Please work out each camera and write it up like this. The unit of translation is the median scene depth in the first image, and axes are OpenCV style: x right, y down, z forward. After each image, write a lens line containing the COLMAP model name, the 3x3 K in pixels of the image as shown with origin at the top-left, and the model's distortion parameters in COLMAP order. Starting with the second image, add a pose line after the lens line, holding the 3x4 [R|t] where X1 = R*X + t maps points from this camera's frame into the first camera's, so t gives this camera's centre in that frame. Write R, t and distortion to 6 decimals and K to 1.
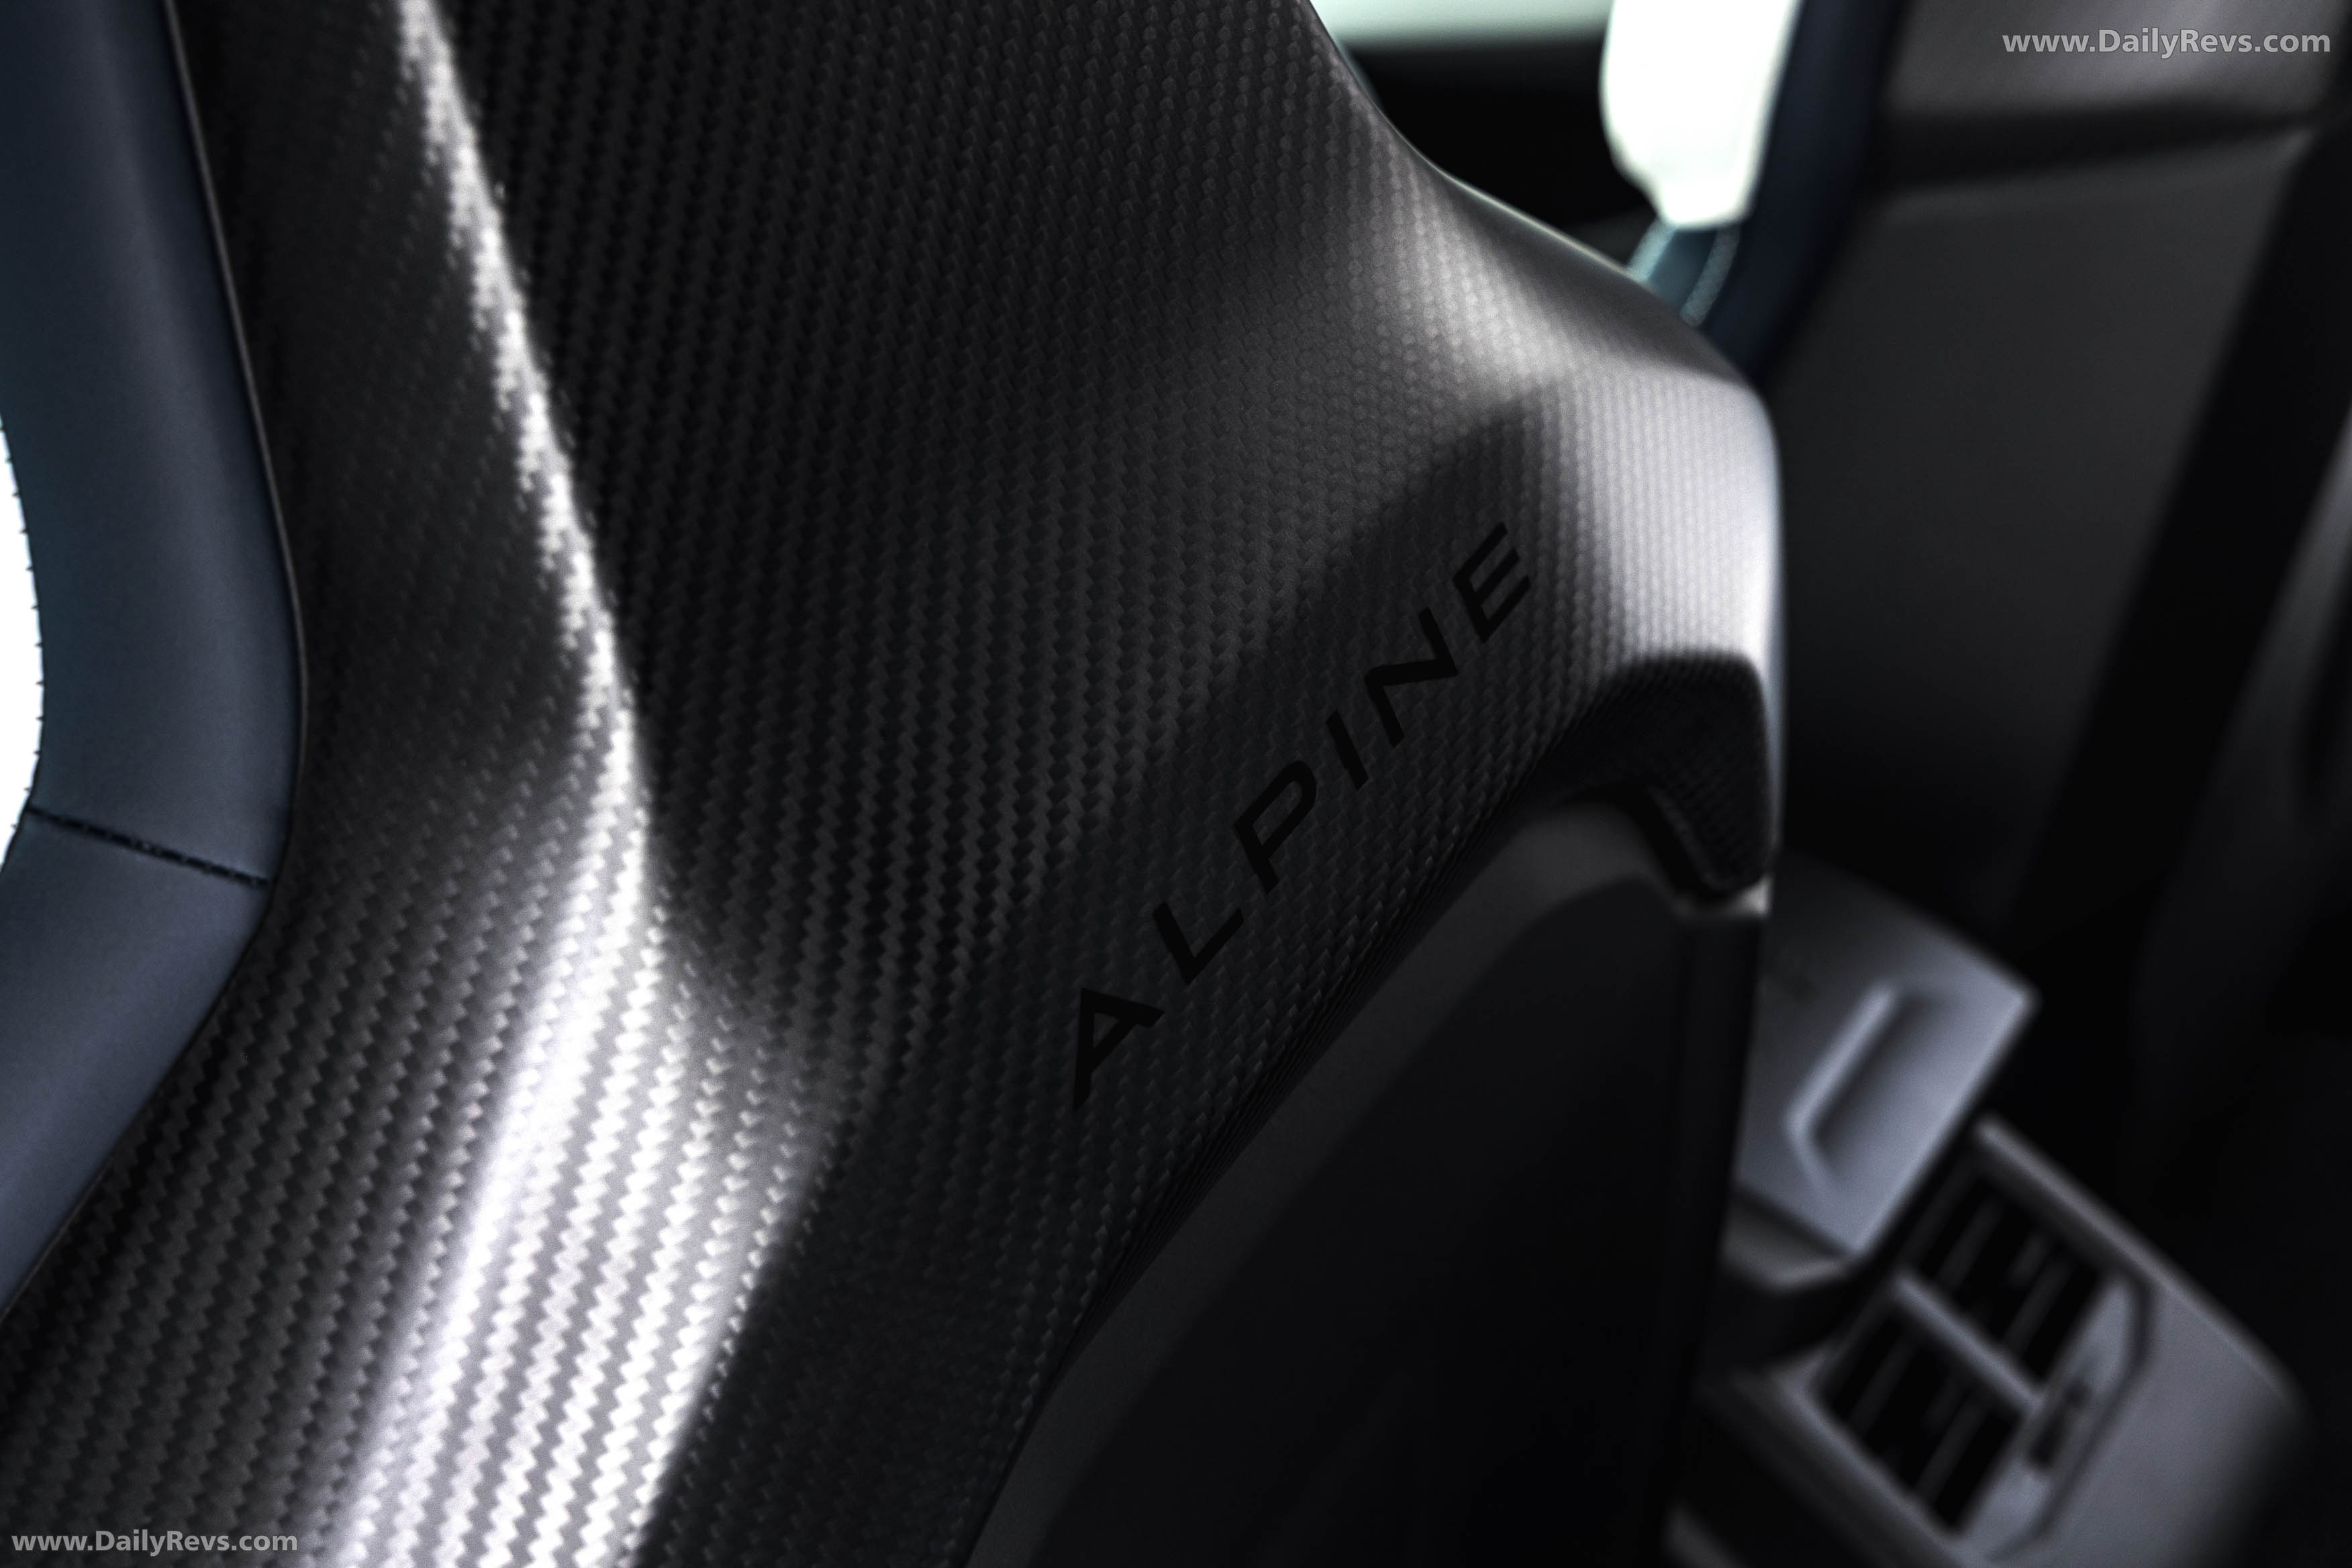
lens RADIAL K [[4365.2, 0, 1175.6], [0, 4365.2, 784.2], [0, 0, 1]] dist [-0.022824, 0.000000]
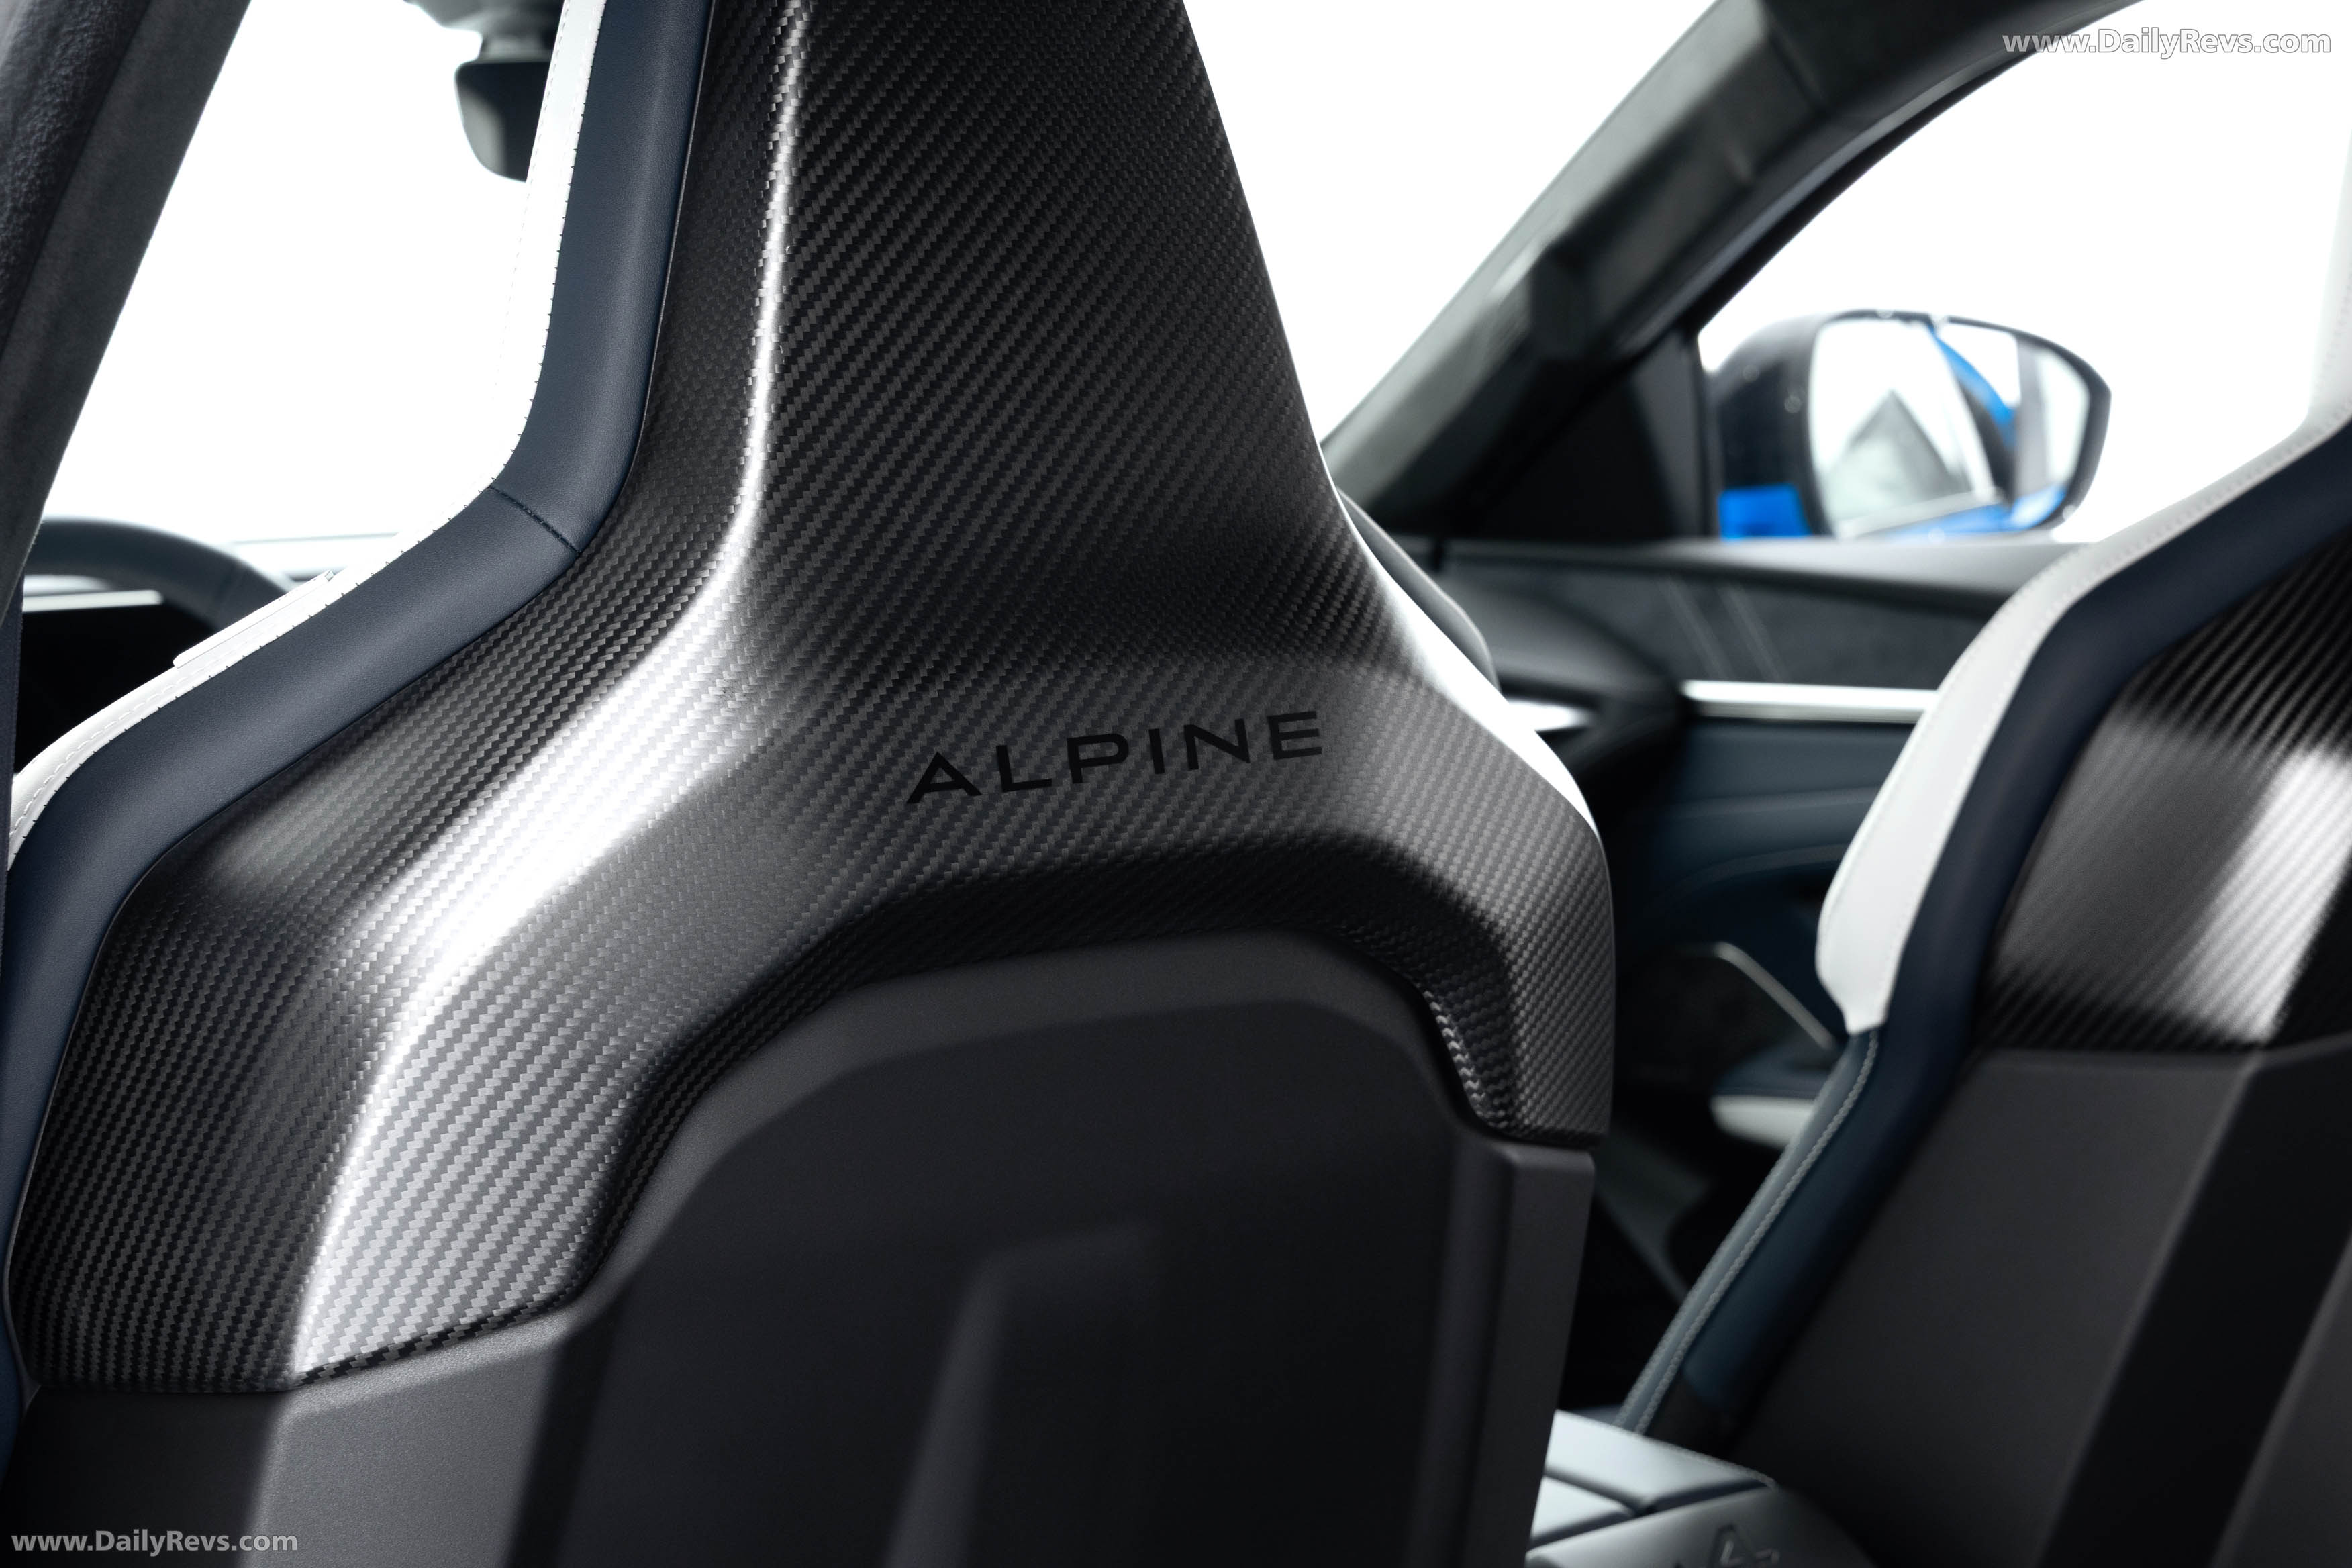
lens RADIAL K [[4138.8, 0, 1176.2], [0, 4138.8, 783.8], [0, 0, 1]] dist [0.007815, 0.000000]
pose [[0.906508, 0.278928, -0.316927, 0.647706], [-0.368889, 0.888399, -0.273253, 0.513205], [0.205340, 0.364617, 0.908234, -0.612732]]
